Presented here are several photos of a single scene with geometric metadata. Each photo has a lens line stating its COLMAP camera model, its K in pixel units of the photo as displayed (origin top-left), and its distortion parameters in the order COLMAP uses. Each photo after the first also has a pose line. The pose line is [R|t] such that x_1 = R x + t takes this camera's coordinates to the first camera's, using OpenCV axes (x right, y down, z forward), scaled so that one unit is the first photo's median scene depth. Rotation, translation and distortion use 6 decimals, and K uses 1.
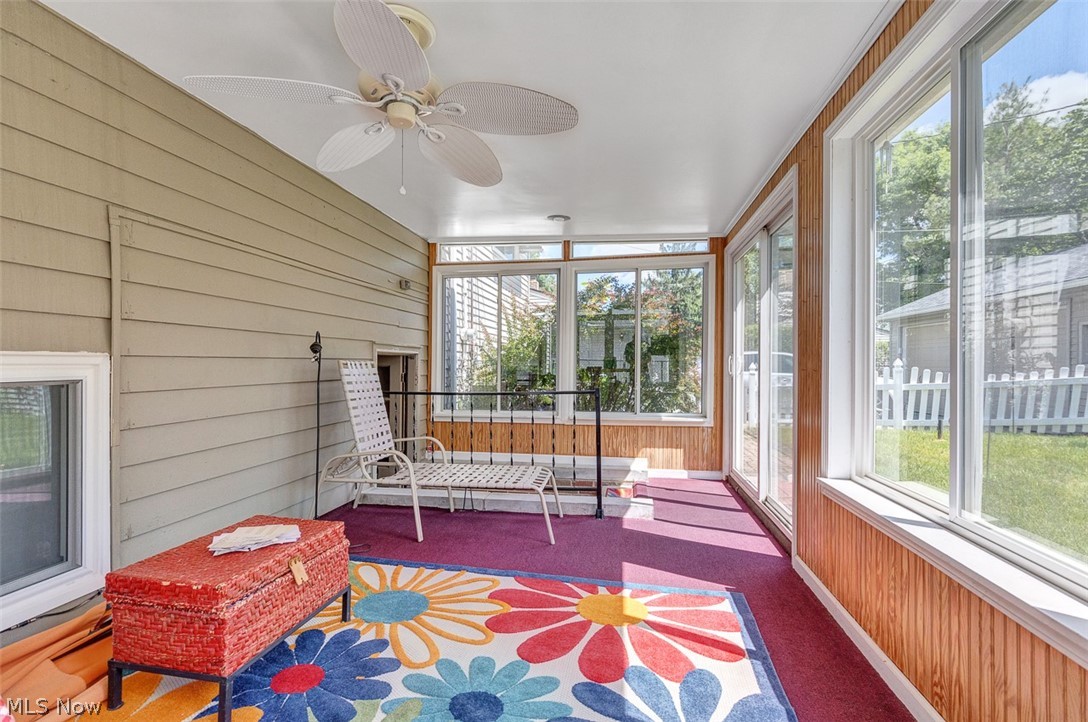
lens RADIAL K [[496.8, 0, 540.1], [0, 496.8, 365.1], [0, 0, 1]] dist [0.004620, -0.000109]
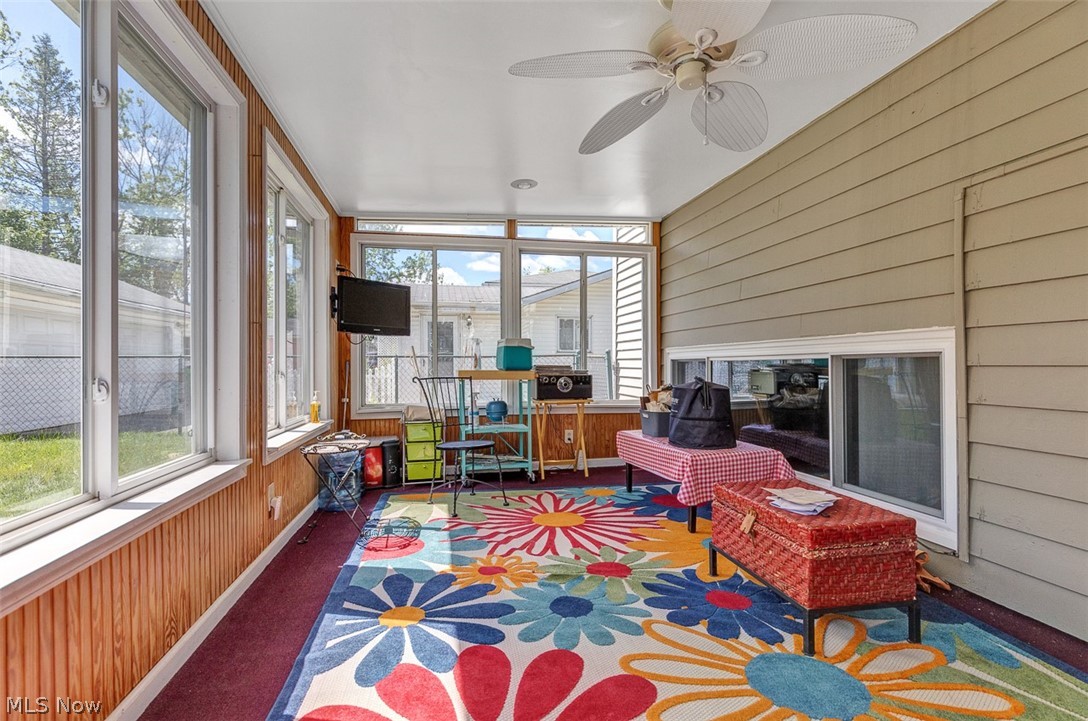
lens RADIAL K [[496.8, 0, 540.3], [0, 496.8, 366.0], [0, 0, 1]] dist [0.004620, -0.000109]
pose [[-0.932701, 0.004214, -0.360625, 0.338884], [0.005066, 0.999986, -0.001417, 0.060518], [0.360614, -0.003149, -0.932710, 1.818545]]
